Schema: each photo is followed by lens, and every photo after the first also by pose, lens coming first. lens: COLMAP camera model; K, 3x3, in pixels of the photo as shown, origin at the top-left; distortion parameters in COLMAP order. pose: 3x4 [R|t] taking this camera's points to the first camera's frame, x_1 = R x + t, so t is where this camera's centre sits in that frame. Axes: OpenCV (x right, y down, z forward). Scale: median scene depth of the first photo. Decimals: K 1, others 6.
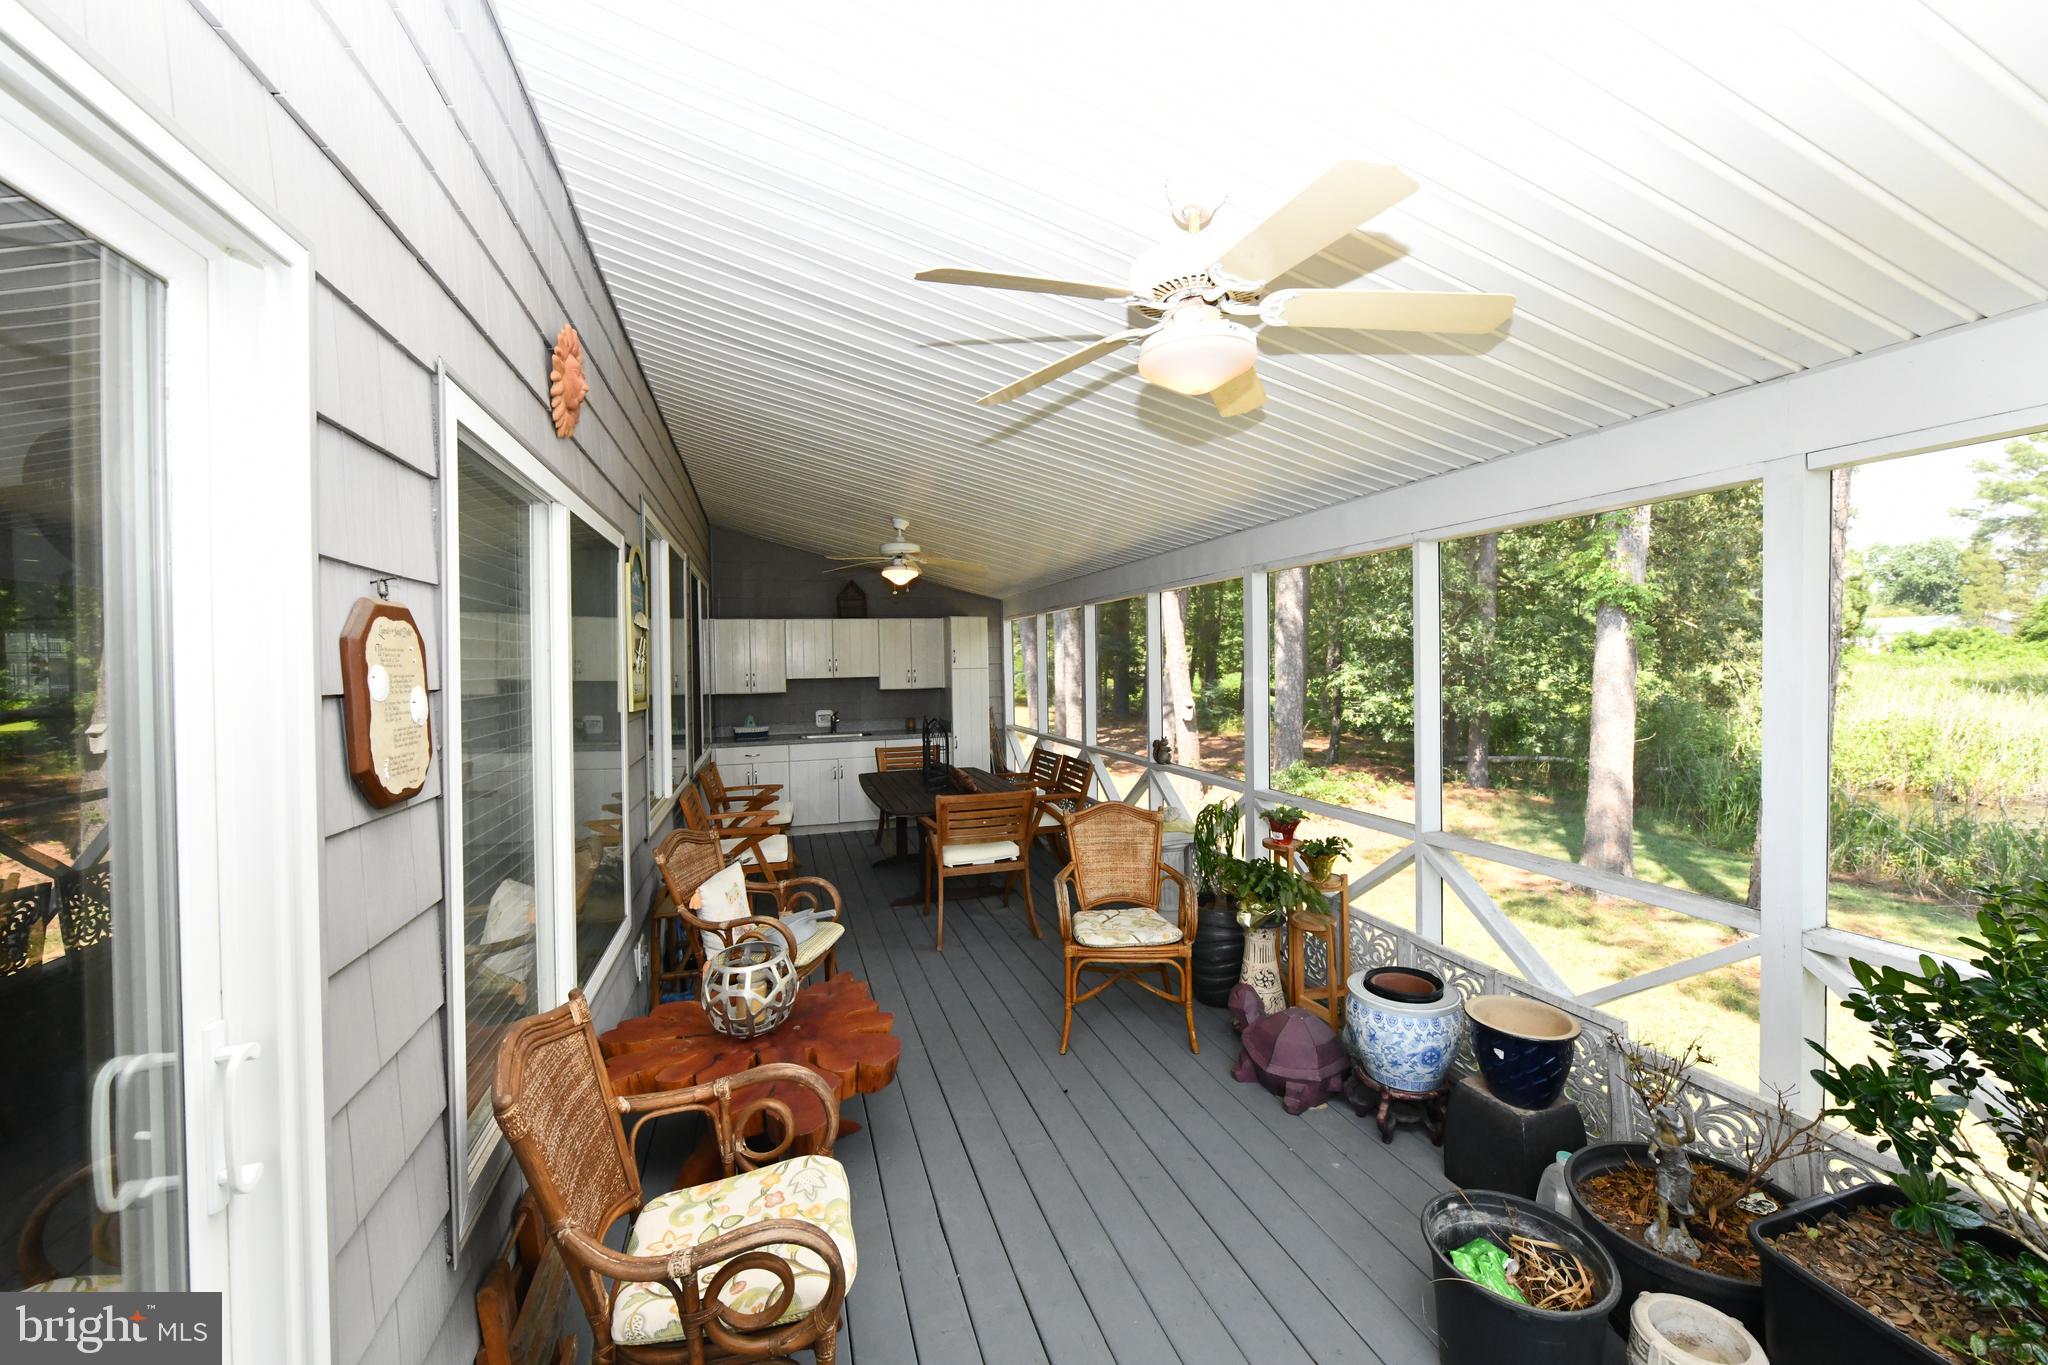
lens RADIAL K [[826.6, 0, 1017.4], [0, 826.6, 672.8], [0, 0, 1]] dist [-0.003806, -0.000226]
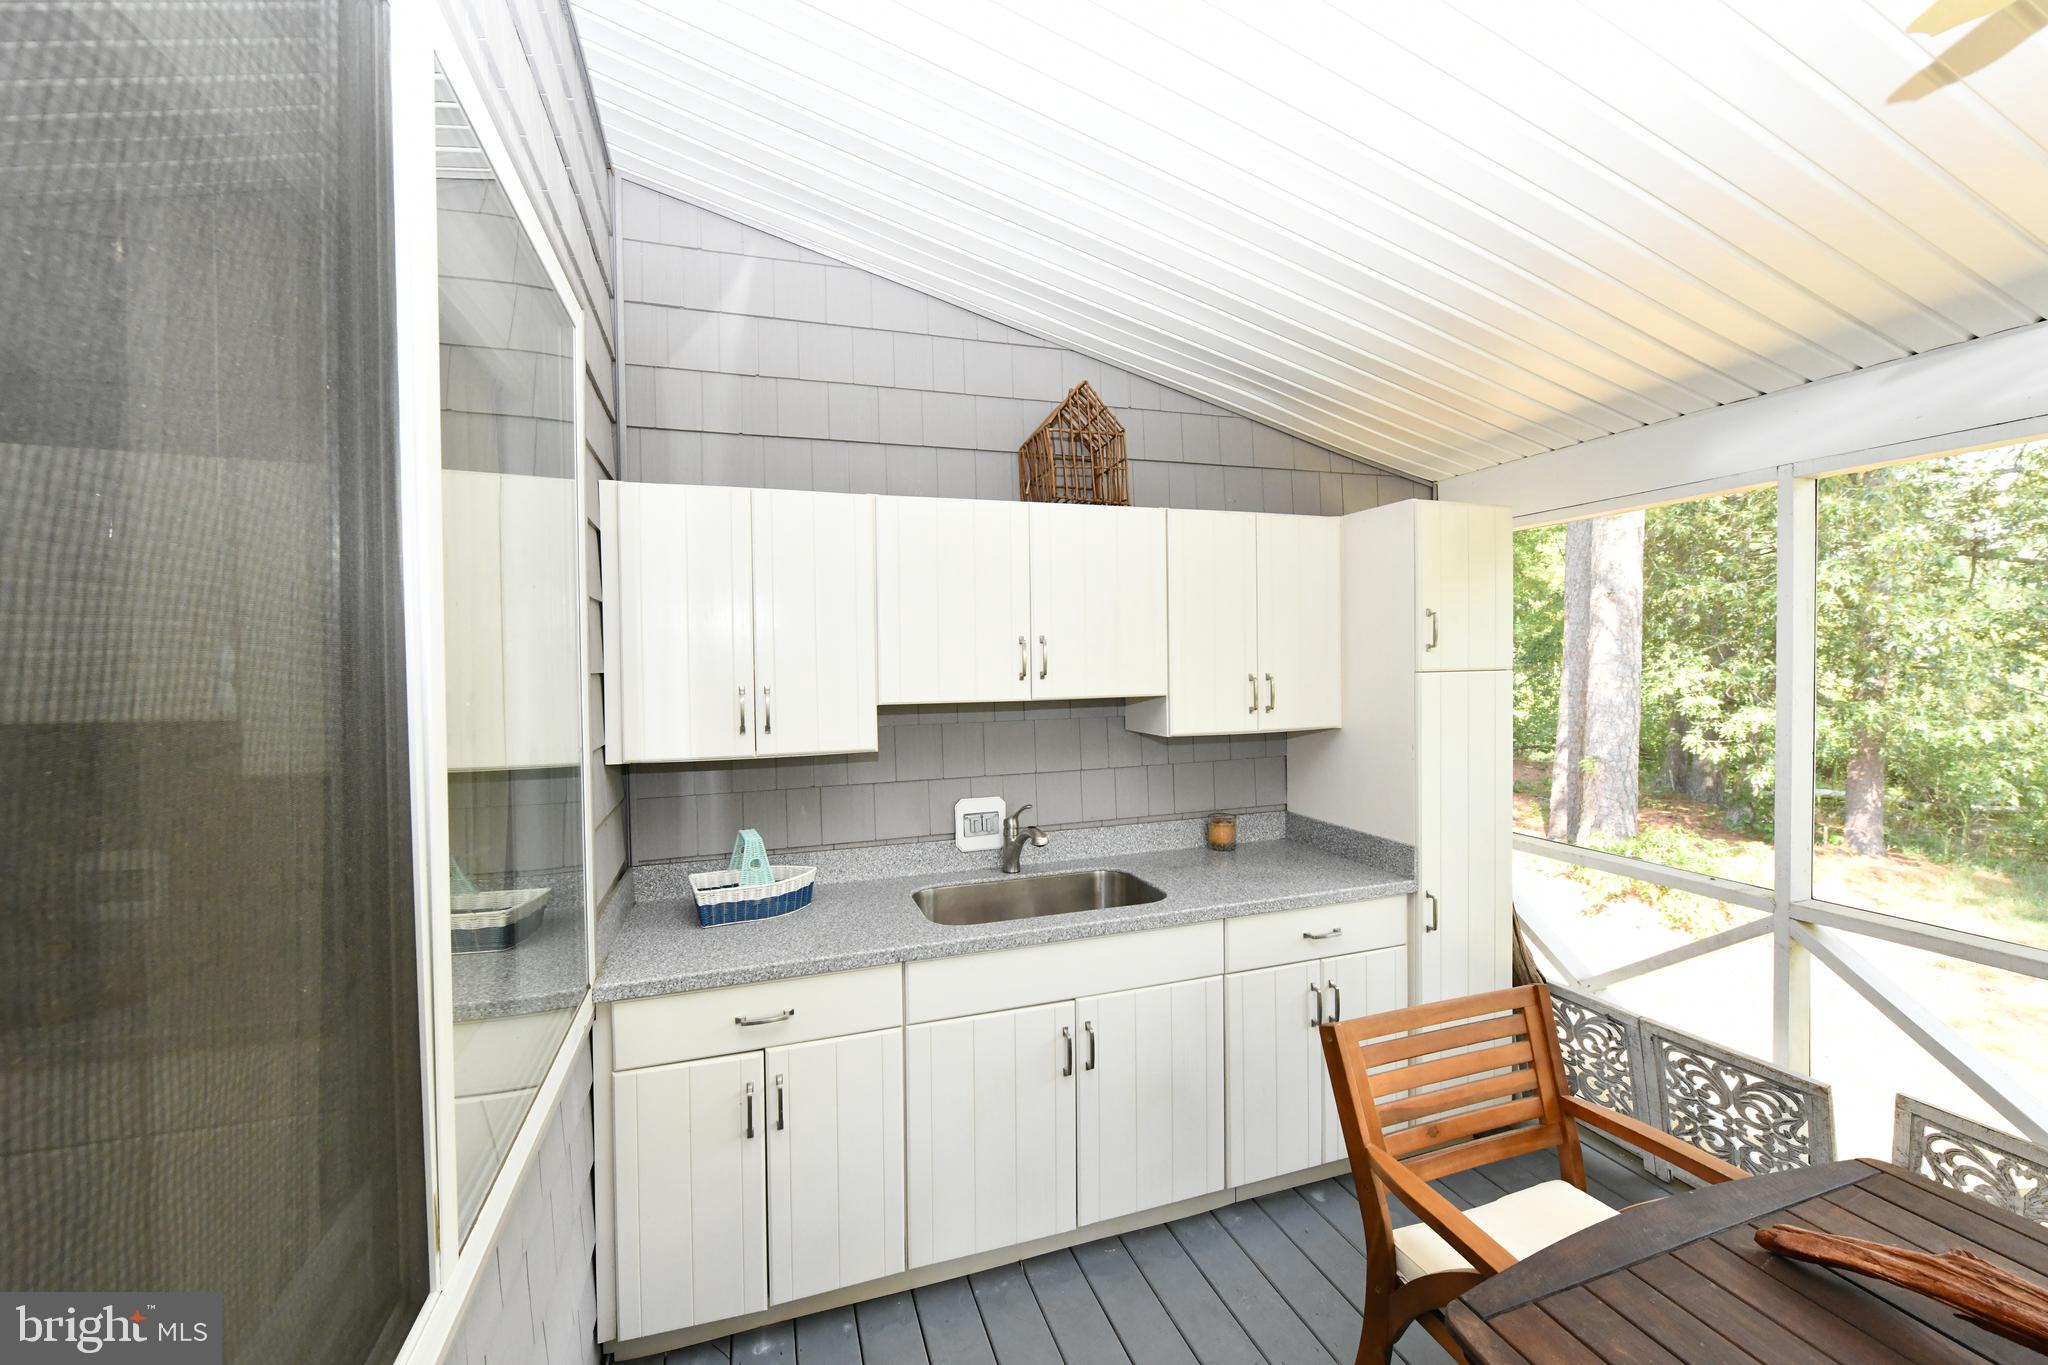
lens RADIAL K [[826.6, 0, 1030.4], [0, 826.6, 667.3], [0, 0, 1]] dist [-0.003806, -0.000226]
pose [[0.999967, 0.005630, -0.005829, -0.224764], [-0.005646, 0.999981, -0.002661, -0.004985], [0.005814, 0.002694, 0.999979, 0.715327]]
